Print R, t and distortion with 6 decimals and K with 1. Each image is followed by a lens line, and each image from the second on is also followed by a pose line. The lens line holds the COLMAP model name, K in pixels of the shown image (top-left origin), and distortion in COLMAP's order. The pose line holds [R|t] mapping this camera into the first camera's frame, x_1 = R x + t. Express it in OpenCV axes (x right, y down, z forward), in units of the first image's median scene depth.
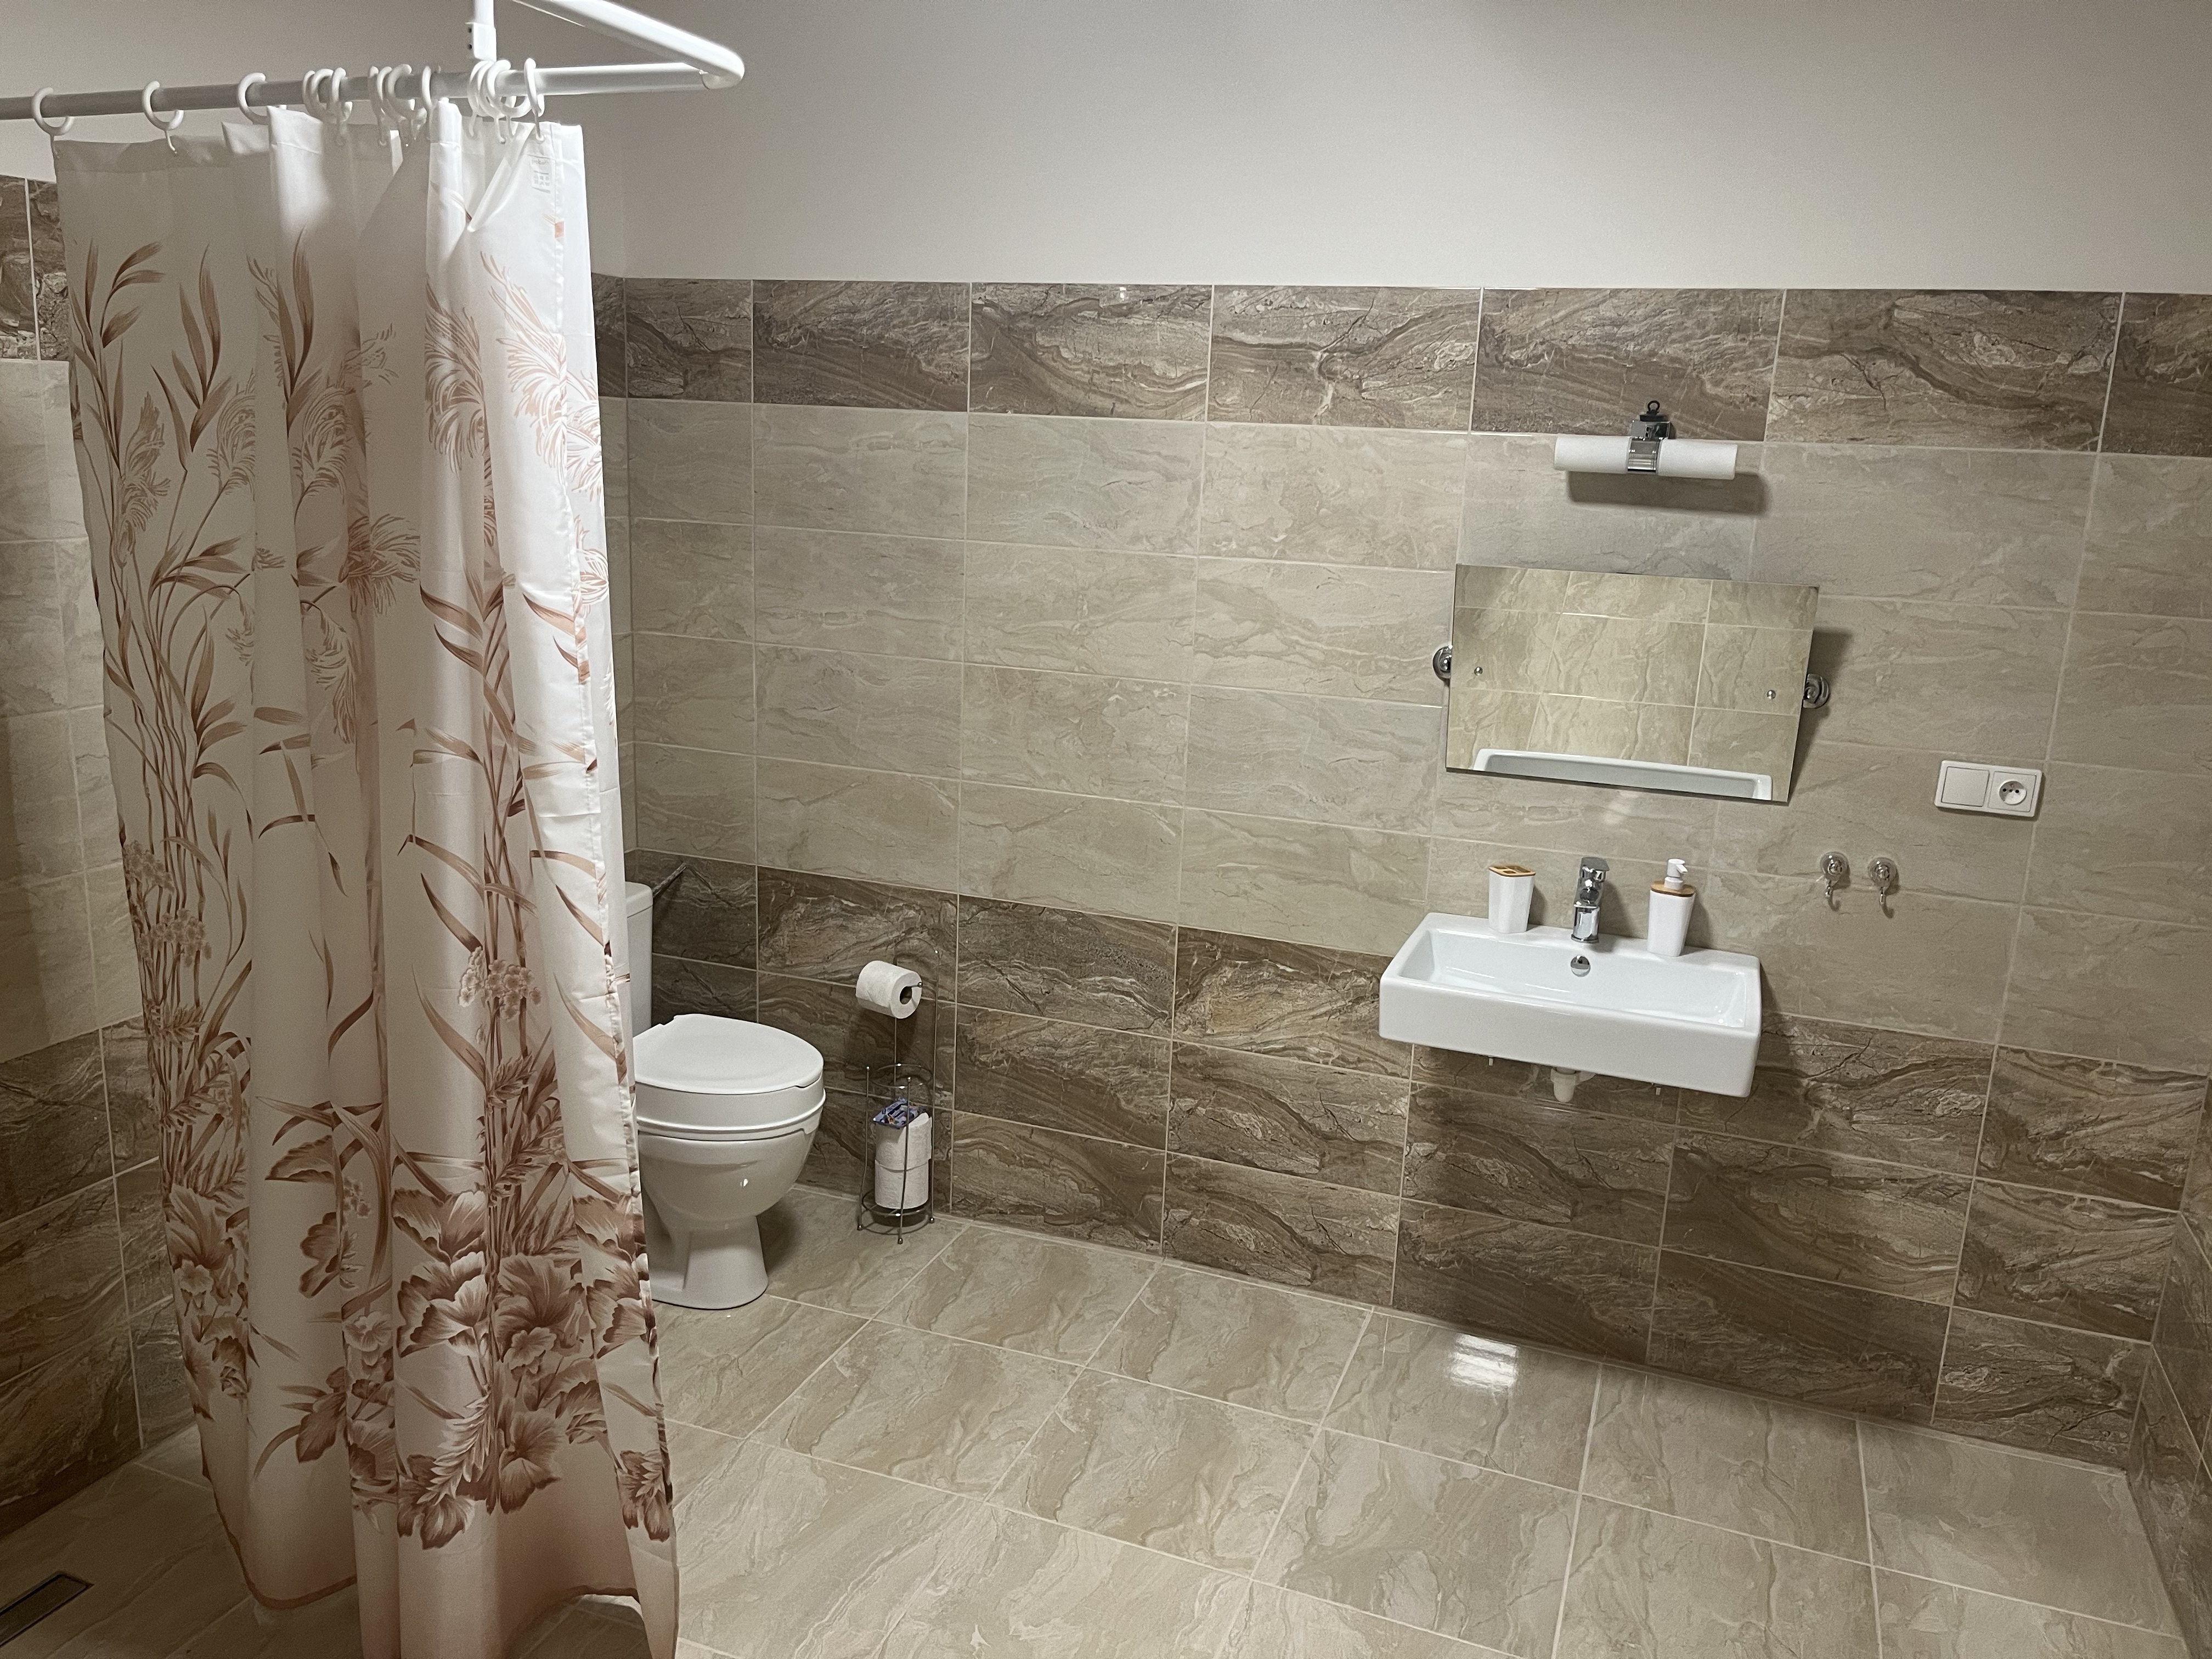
lens RADIAL K [[1669.0, 0, 1102.5], [0, 1669.0, 838.4], [0, 0, 1]] dist [0.045311, -0.058638]
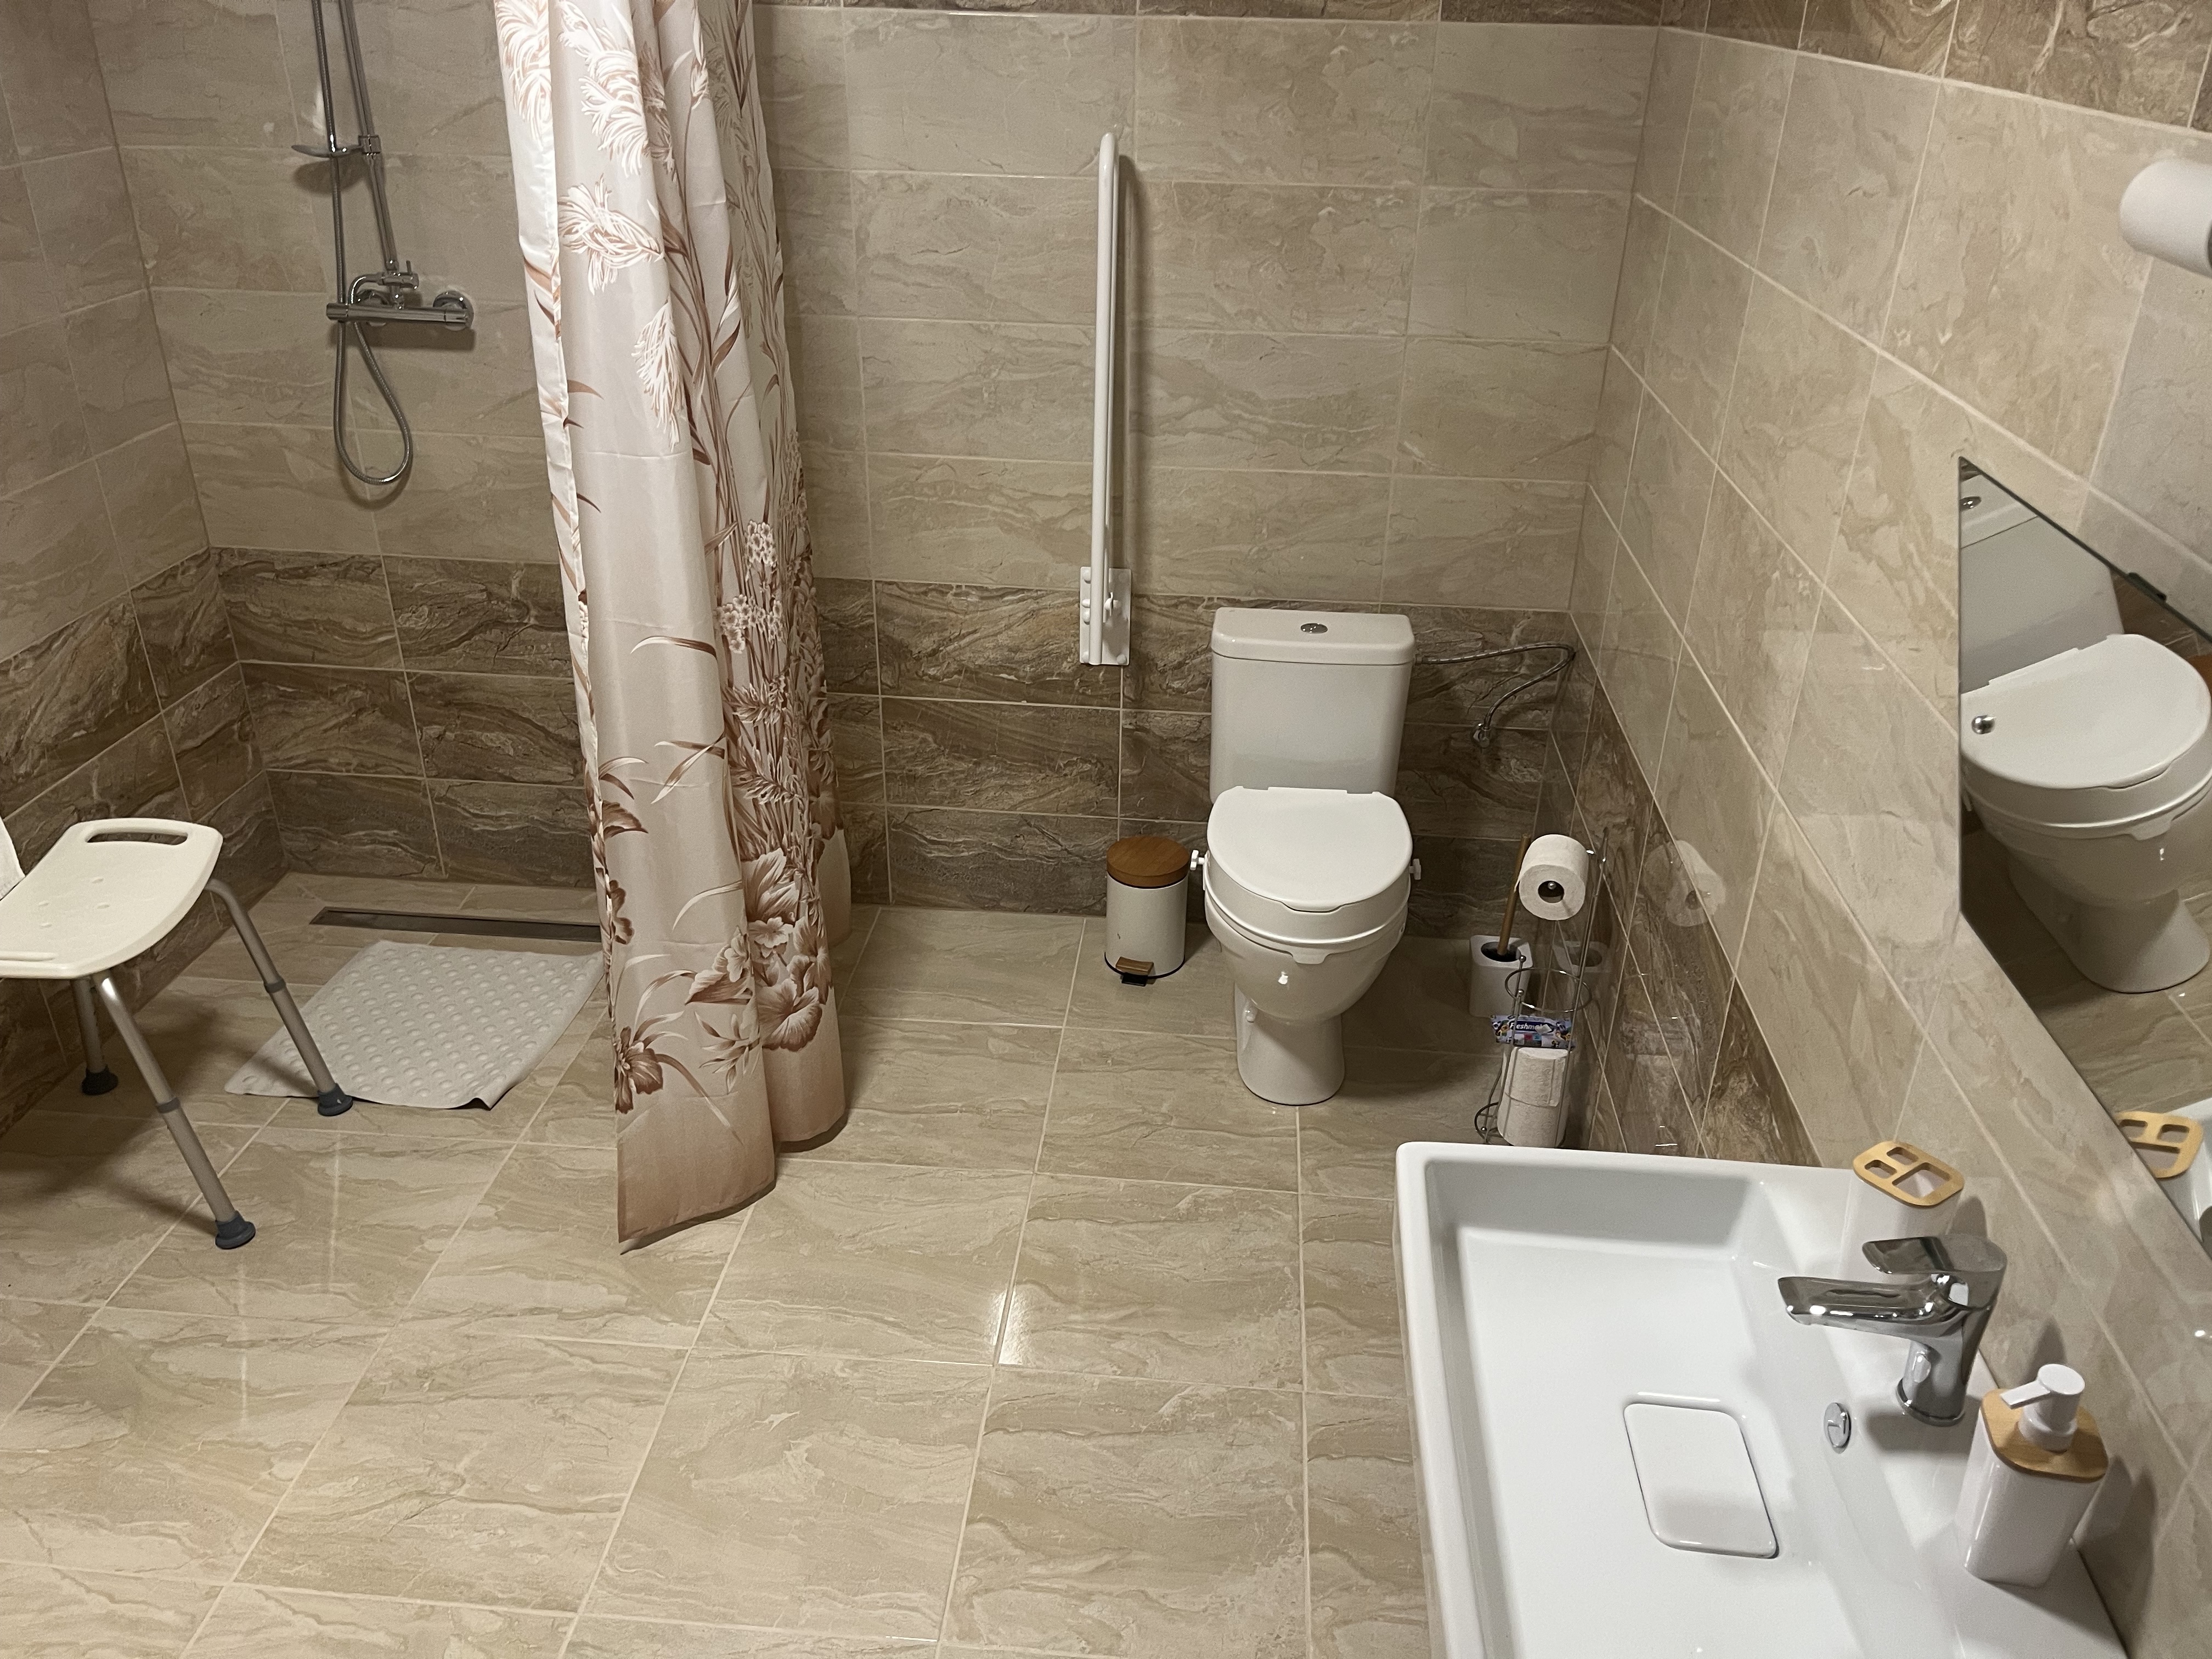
lens RADIAL K [[1669.0, 0, 1142.7], [0, 1669.0, 845.3], [0, 0, 1]] dist [0.045311, -0.058638]
pose [[0.293627, 0.415493, -0.860900, 0.539719], [-0.233022, 0.904542, 0.357079, -0.173494], [0.927083, 0.095760, 0.362417, 0.640154]]
